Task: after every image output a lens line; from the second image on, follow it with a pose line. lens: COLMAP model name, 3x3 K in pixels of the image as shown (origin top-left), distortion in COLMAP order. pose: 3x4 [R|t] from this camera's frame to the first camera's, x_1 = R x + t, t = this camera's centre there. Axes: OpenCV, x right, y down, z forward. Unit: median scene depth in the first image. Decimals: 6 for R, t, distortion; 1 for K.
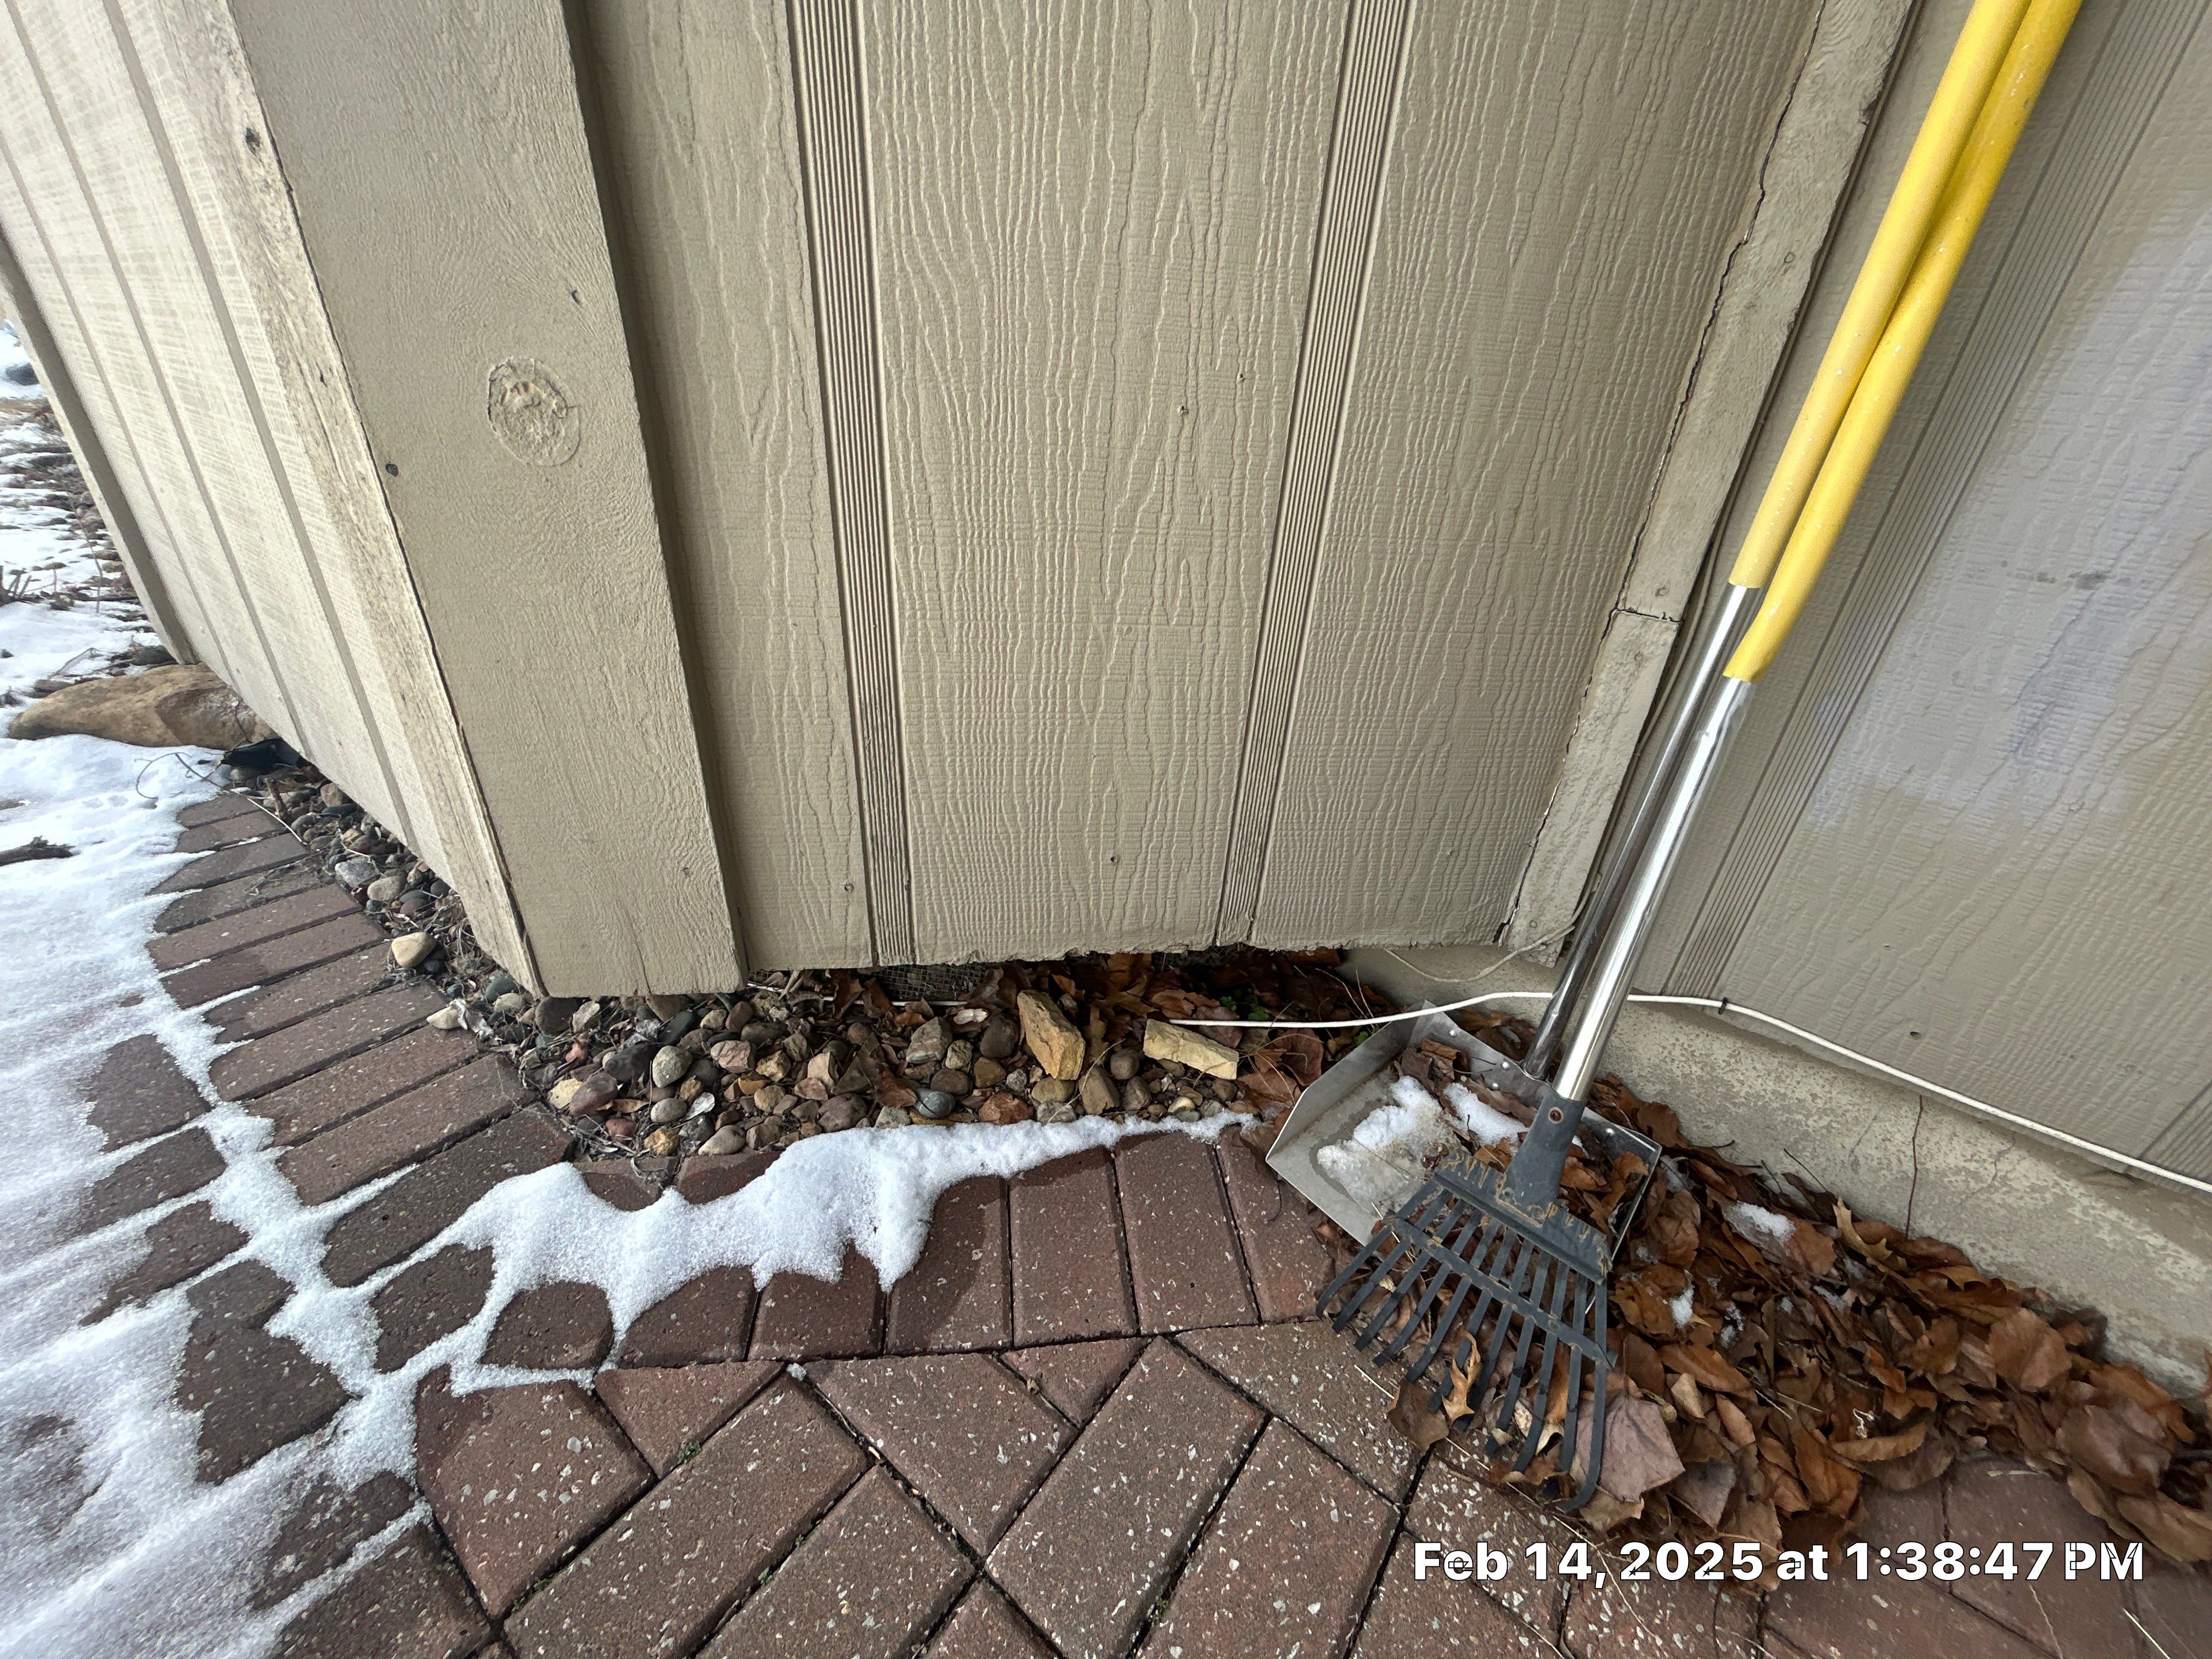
lens RADIAL K [[885.7, 0, 1105.8], [0, 885.7, 818.9], [0, 0, 1]] dist [0.000981, -0.000457]
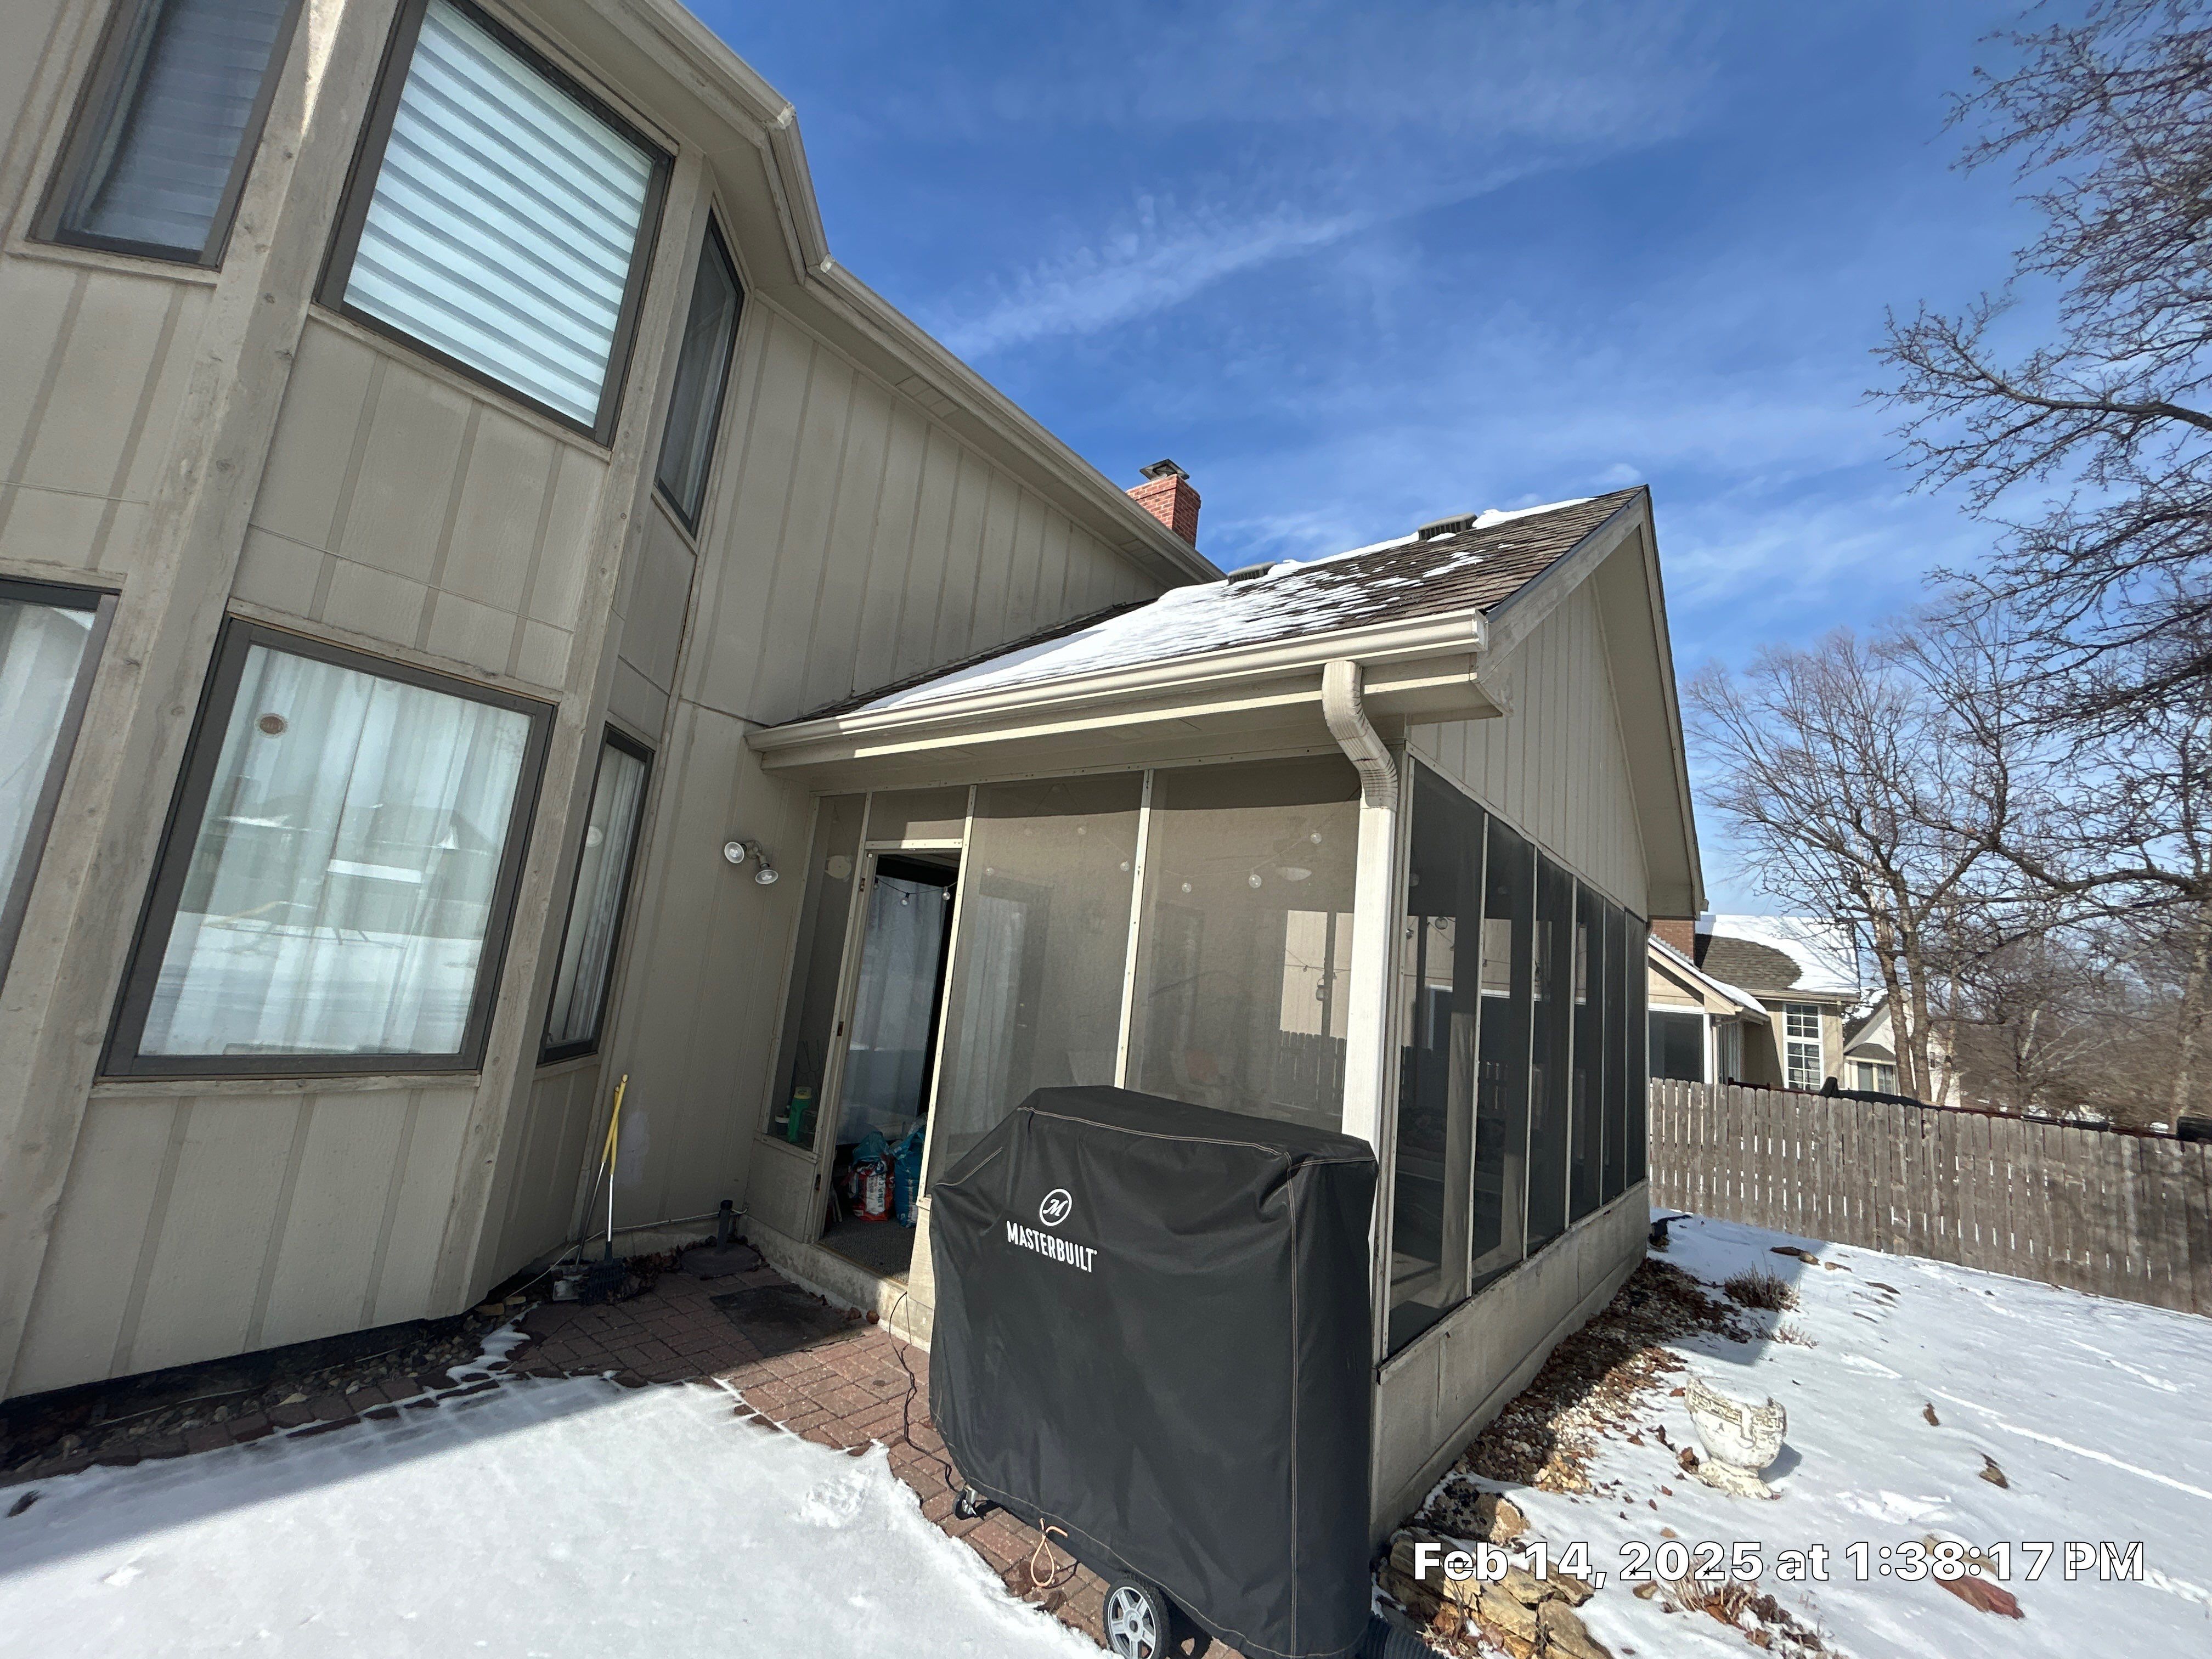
lens RADIAL K [[885.7, 0, 1105.9], [0, 885.7, 830.7], [0, 0, 1]] dist [0.000981, -0.000457]
pose [[0.024838, 0.101469, 0.994529, -5.724215], [0.384927, 0.917160, -0.103189, -0.363939], [-0.922613, 0.385384, -0.016277, -3.205186]]
